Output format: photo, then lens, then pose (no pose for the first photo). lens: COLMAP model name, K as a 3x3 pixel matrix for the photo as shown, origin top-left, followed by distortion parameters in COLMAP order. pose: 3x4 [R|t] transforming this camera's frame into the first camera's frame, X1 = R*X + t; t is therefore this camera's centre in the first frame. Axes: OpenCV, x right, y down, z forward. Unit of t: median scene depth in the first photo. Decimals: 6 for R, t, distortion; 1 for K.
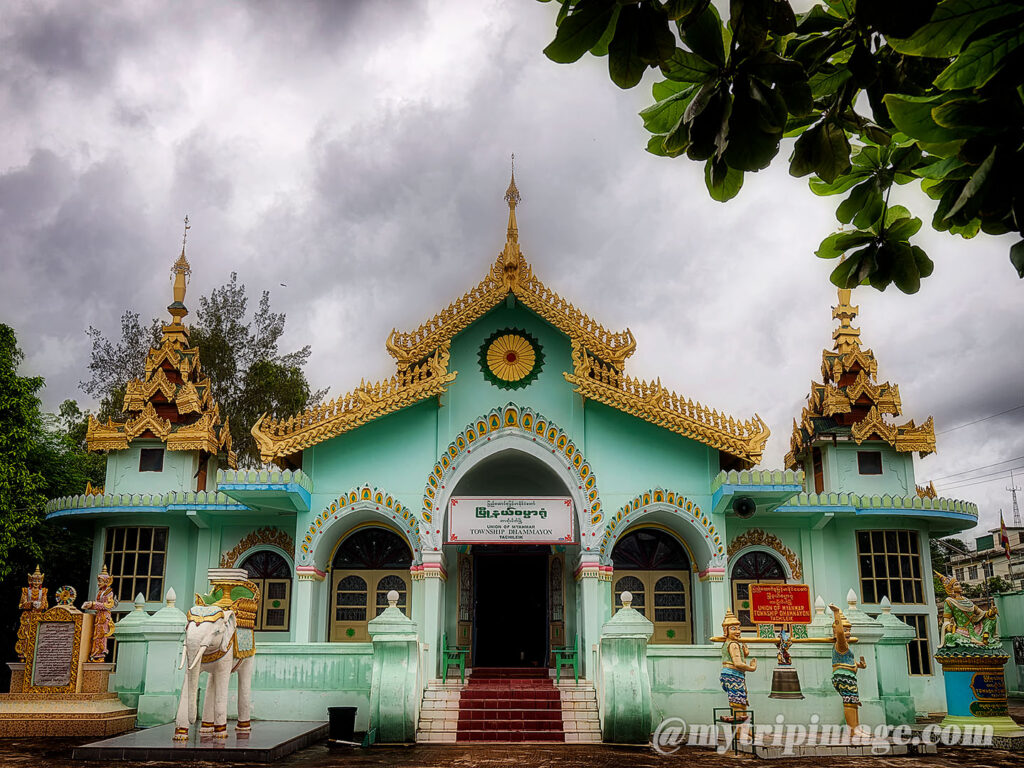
lens RADIAL K [[1008.7, 0, 512.0], [0, 1008.7, 384.0], [0, 0, 1]] dist [0.002661, 0.010570]
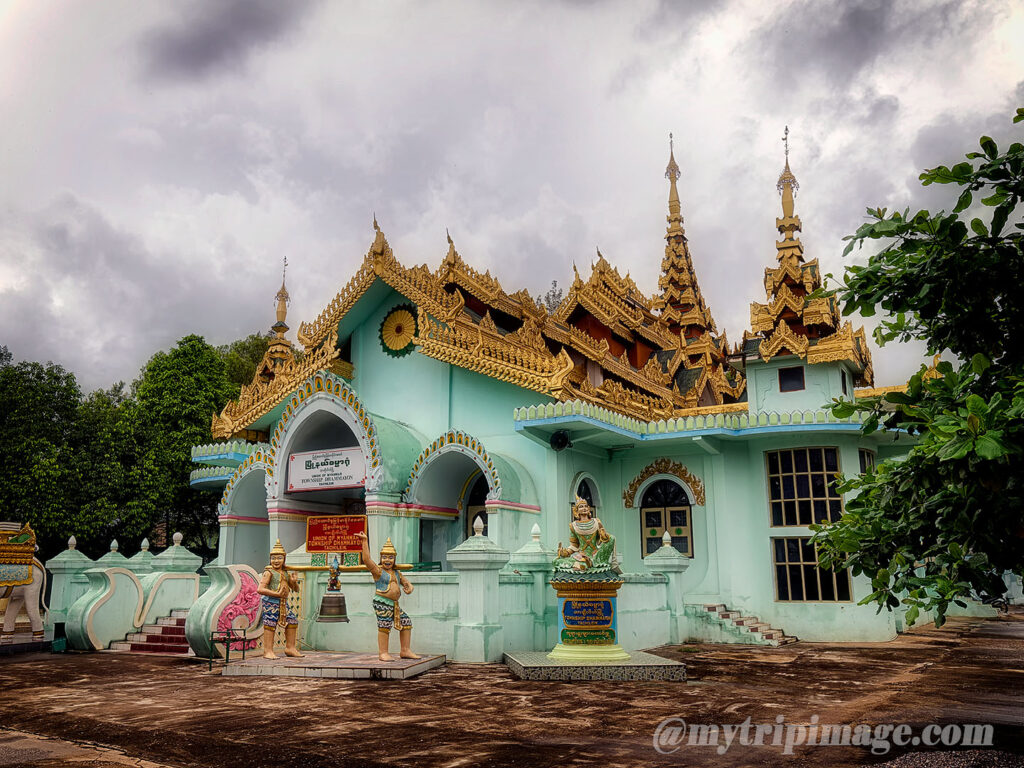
lens RADIAL K [[826.1, 0, 512.0], [0, 826.1, 401.7], [0, 0, 1]] dist [0.011690, 0.002710]
pose [[0.867800, -0.108452, -0.484934, 0.605779], [0.132786, 0.991016, 0.015989, 0.062393], [0.478843, -0.078268, 0.874405, 0.233068]]
